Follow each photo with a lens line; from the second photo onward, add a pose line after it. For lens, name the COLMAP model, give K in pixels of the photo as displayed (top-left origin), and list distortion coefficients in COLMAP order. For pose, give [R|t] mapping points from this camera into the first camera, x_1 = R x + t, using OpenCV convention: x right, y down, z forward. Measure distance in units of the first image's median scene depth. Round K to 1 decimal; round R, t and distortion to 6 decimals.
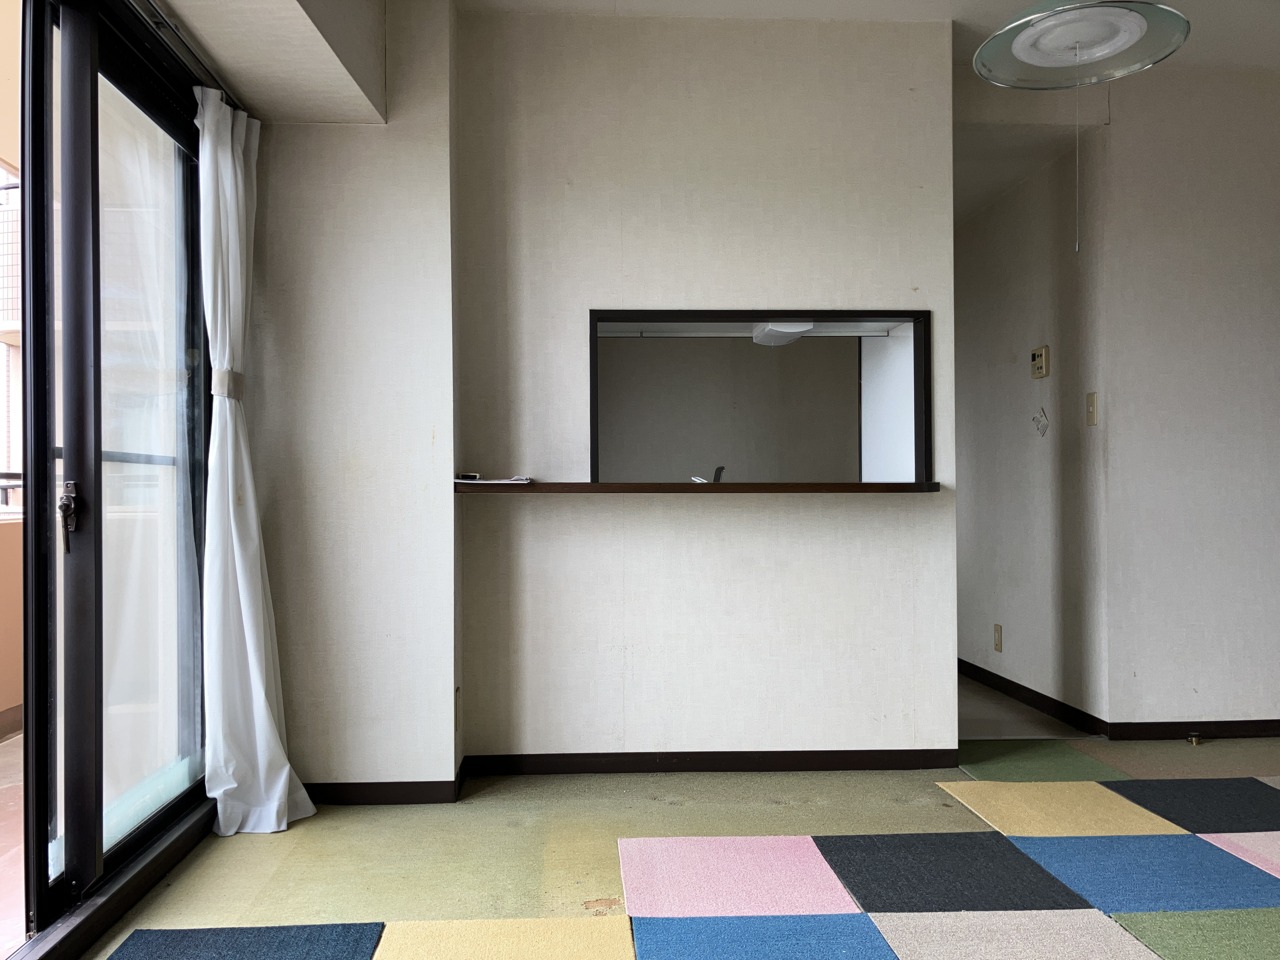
lens RADIAL K [[1066.5, 0, 638.4], [0, 1066.5, 476.9], [0, 0, 1]] dist [0.001206, 0.021792]
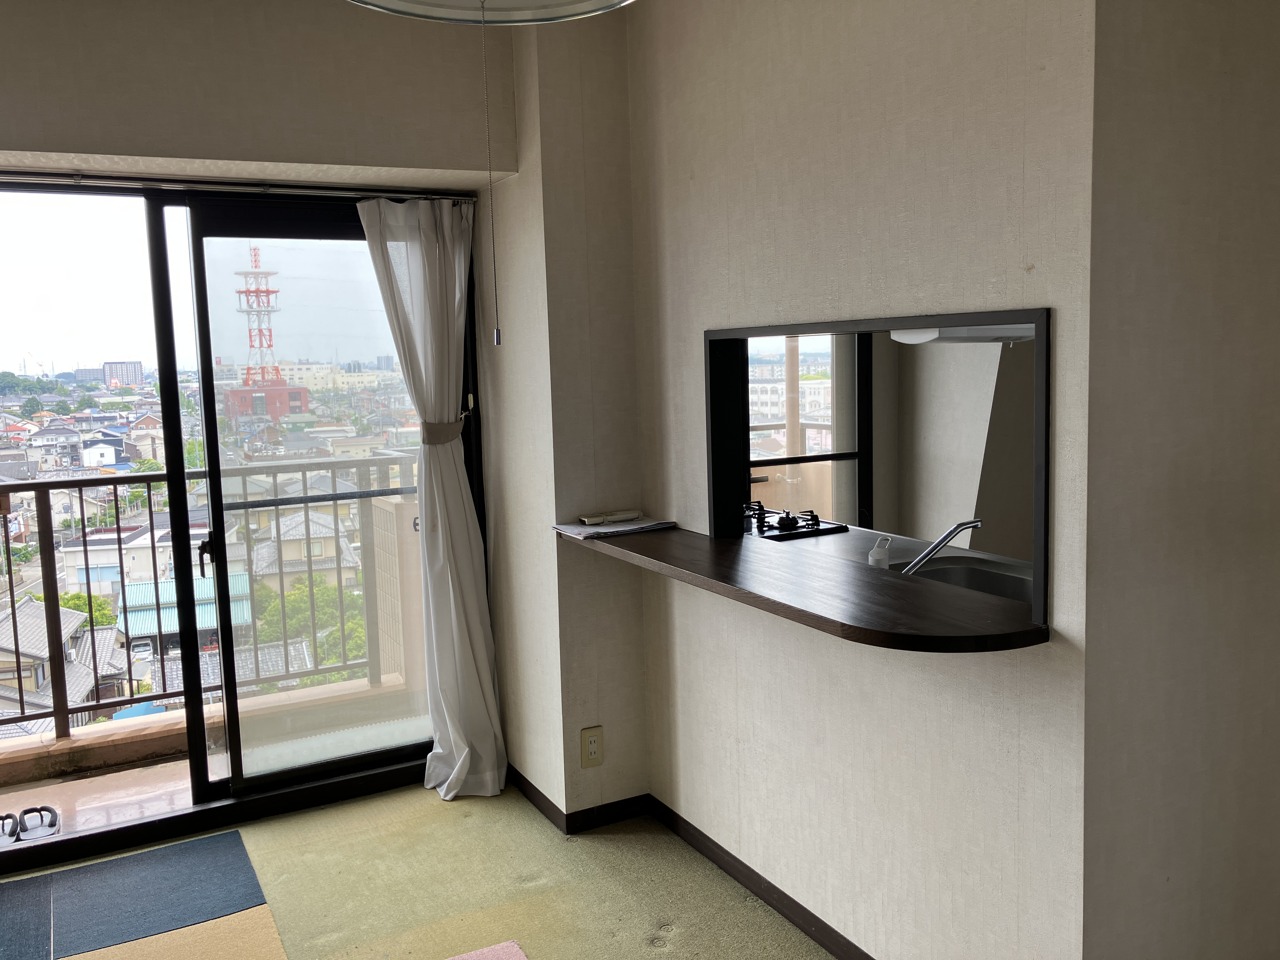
lens RADIAL K [[1066.5, 0, 647.1], [0, 1066.5, 477.3], [0, 0, 1]] dist [0.001206, 0.021792]
pose [[0.431813, 0.098813, -0.896534, 0.686123], [0.027764, 0.992054, 0.122714, -0.146612], [0.901536, -0.077881, 0.425638, 0.604768]]
